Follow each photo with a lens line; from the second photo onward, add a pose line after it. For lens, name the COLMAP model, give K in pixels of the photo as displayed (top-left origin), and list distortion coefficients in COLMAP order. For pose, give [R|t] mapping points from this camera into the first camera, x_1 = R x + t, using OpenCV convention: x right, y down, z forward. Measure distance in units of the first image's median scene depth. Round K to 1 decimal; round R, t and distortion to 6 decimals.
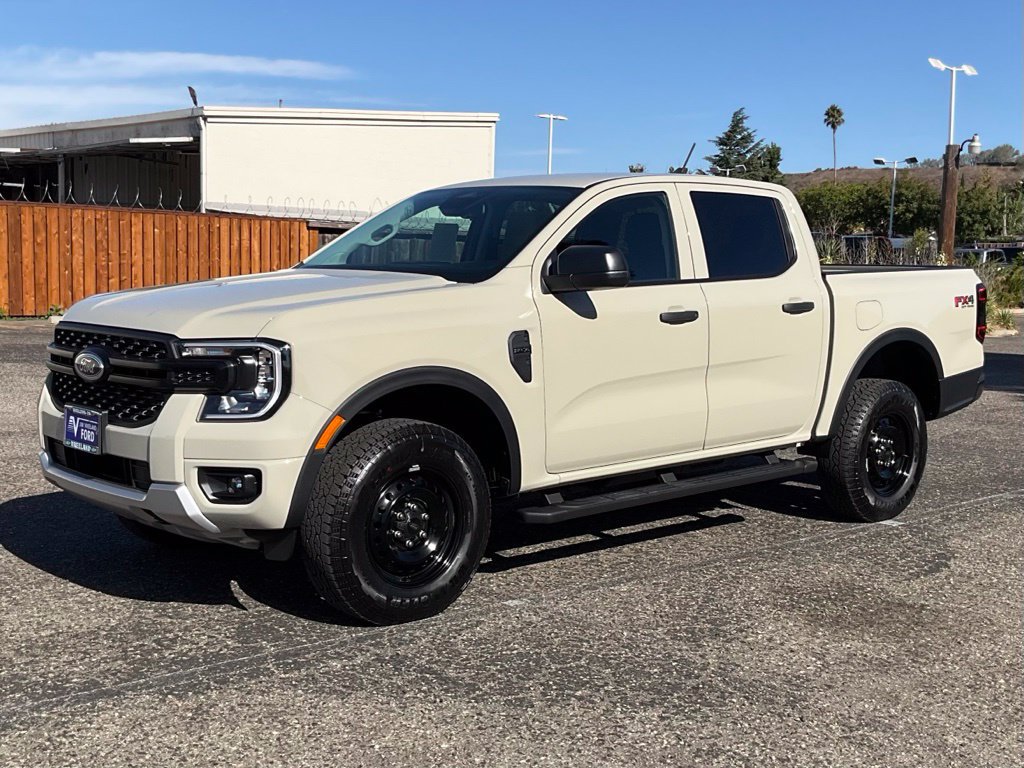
lens RADIAL K [[1269.7, 0, 512.0], [0, 1269.7, 384.0], [0, 0, 1]] dist [0.186627, -0.583084]
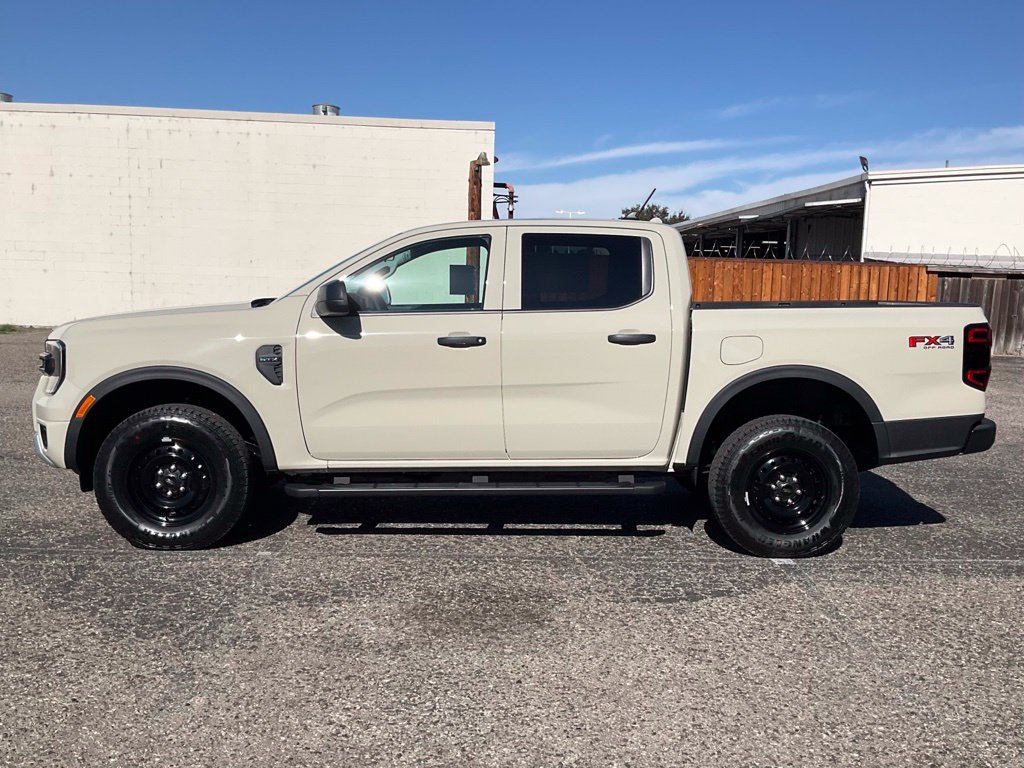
lens RADIAL K [[1047.8, 0, 558.2], [0, 1047.8, 385.0], [0, 0, 1]] dist [0.132807, -0.291730]
pose [[0.774743, 0.057939, -0.629616, 0.653019], [-0.069650, 0.997553, 0.006093, -0.019856], [0.628428, 0.039132, 0.776882, 0.248120]]
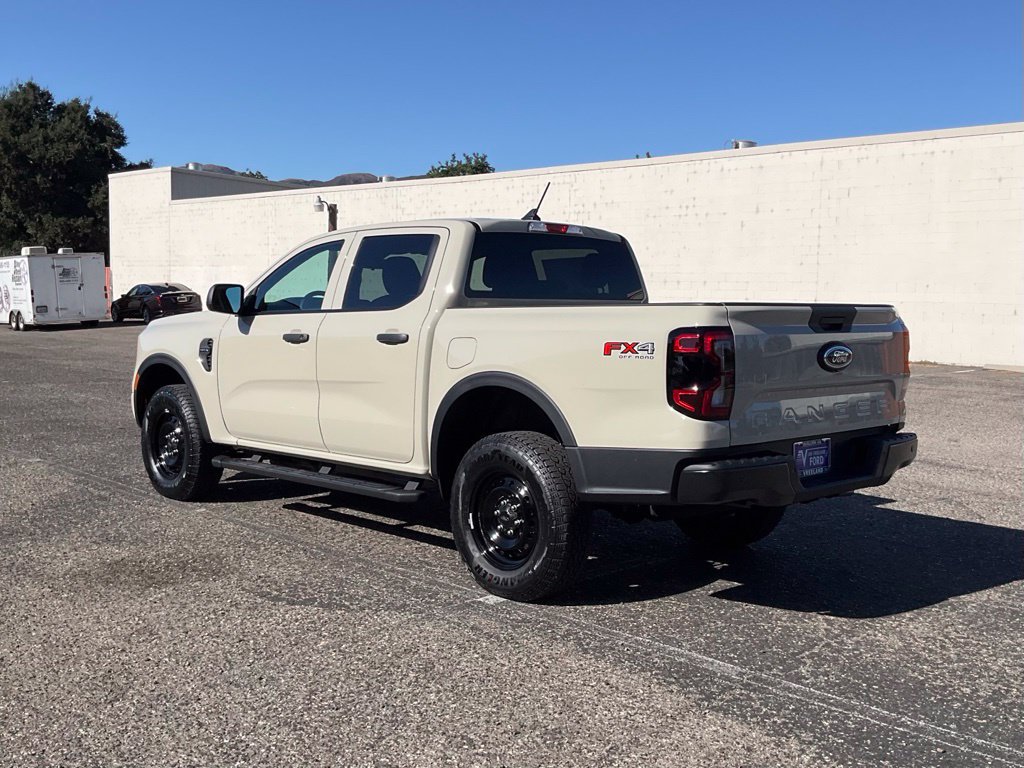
lens RADIAL K [[1095.0, 0, 577.4], [0, 1095.0, 357.4], [0, 0, 1]] dist [0.152886, -0.338652]
pose [[0.063705, 0.033420, -0.997409, 1.005337], [-0.114309, 0.993106, 0.025975, -0.075727], [0.991401, 0.112358, 0.067086, 0.970877]]
